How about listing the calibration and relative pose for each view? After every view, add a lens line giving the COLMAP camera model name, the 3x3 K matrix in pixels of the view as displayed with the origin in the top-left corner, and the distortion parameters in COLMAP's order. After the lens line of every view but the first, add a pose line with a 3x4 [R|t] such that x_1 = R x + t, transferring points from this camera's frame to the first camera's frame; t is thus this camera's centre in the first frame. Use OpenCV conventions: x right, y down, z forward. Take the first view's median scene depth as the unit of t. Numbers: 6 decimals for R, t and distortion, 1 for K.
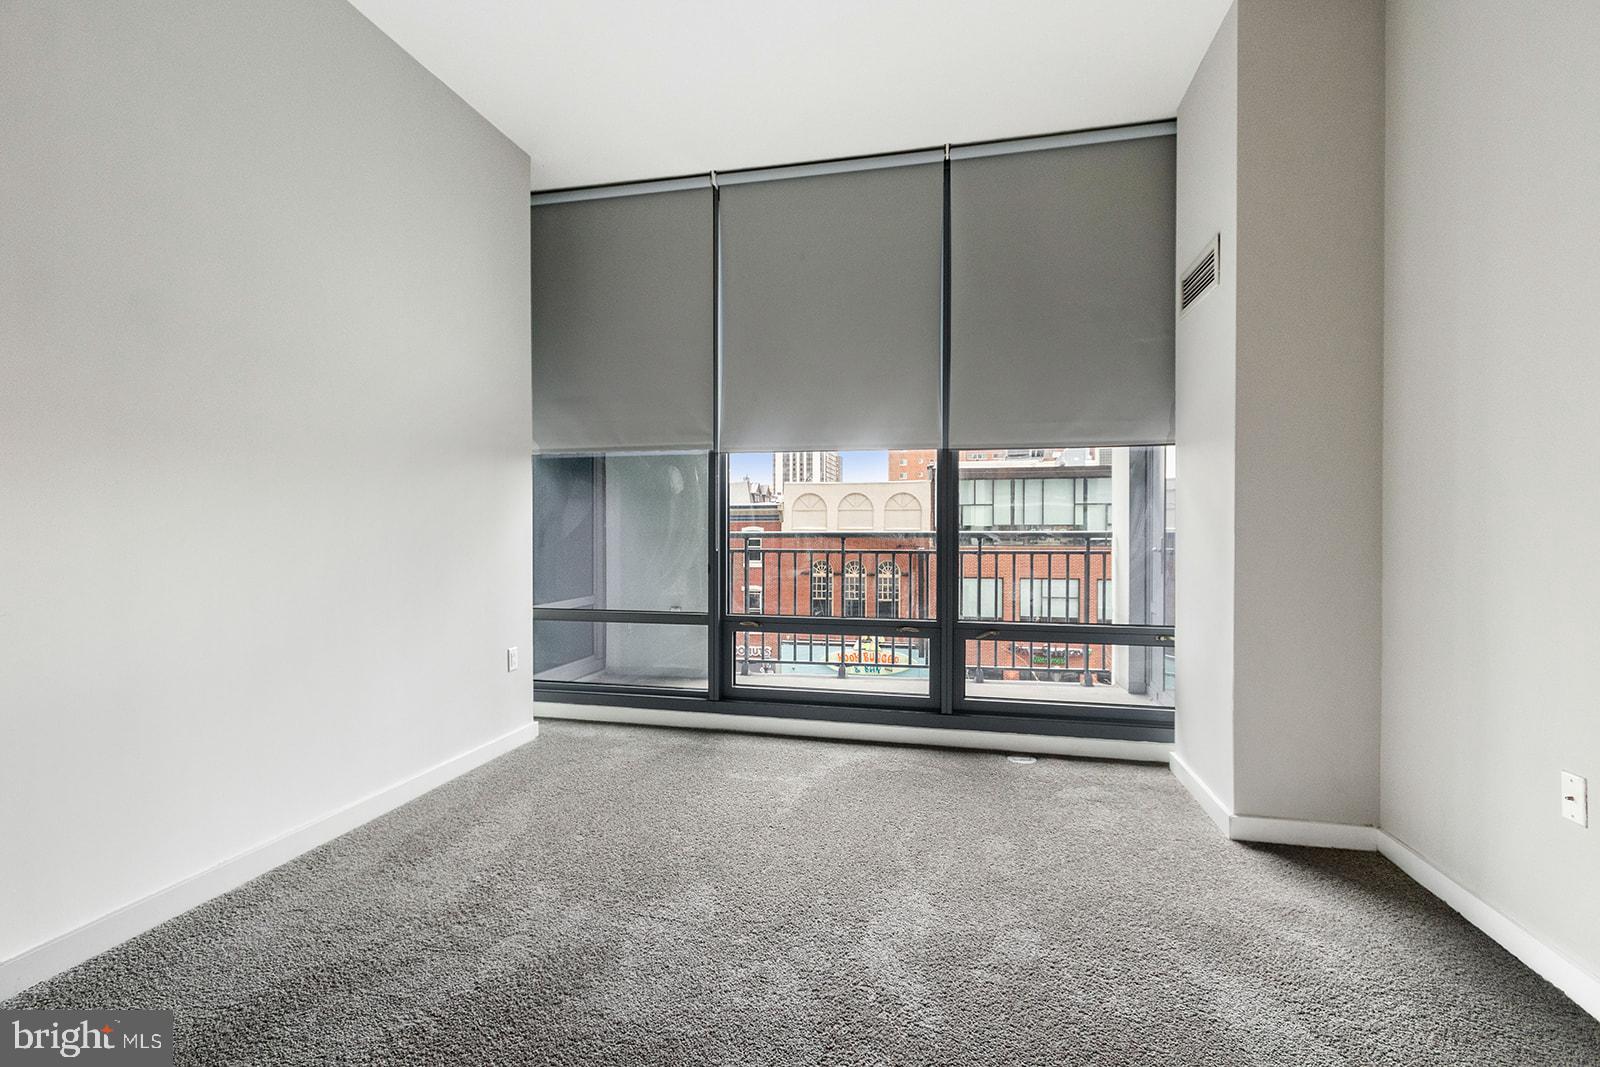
lens RADIAL K [[741.0, 0, 800.0], [0, 741.0, 533.5], [0, 0, 1]] dist [0.012536, -0.000313]
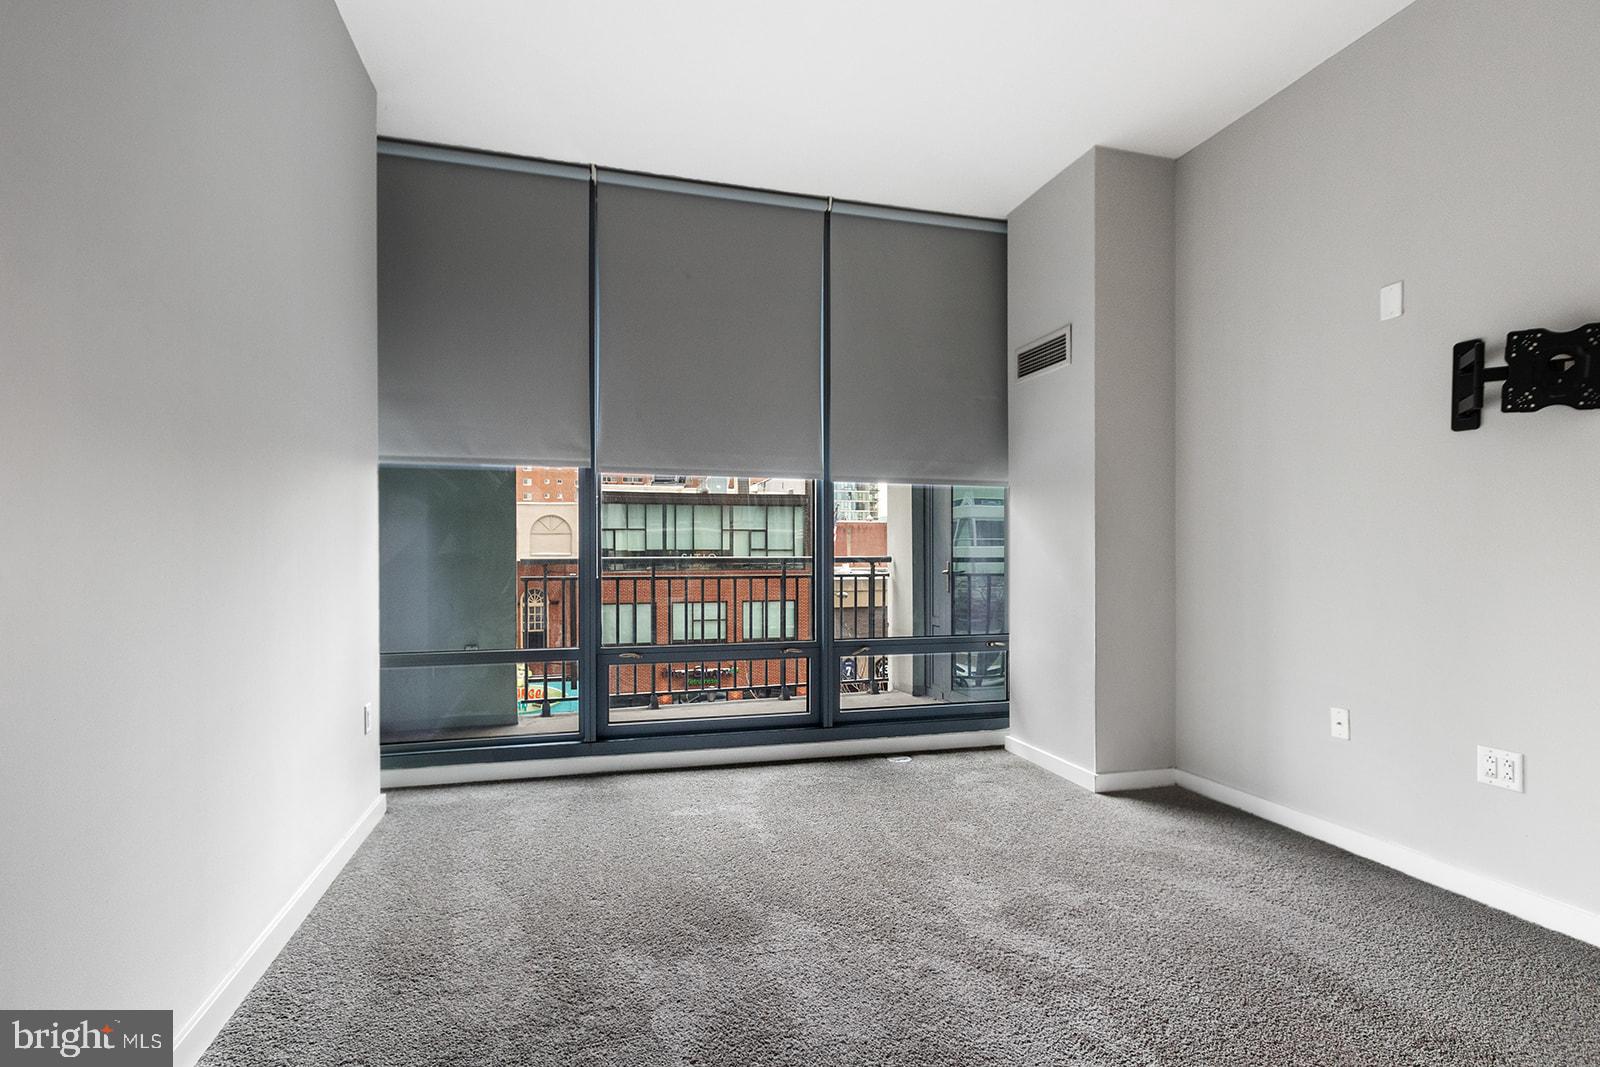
lens RADIAL K [[761.2, 0, 795.3], [0, 761.2, 552.7], [0, 0, 1]] dist [0.014584, 0.000054]
pose [[0.877009, 0.000123, 0.480473, -0.352769], [0.003523, 0.999971, -0.006687, -0.001013], [-0.480461, 0.007558, 0.876984, 0.054885]]
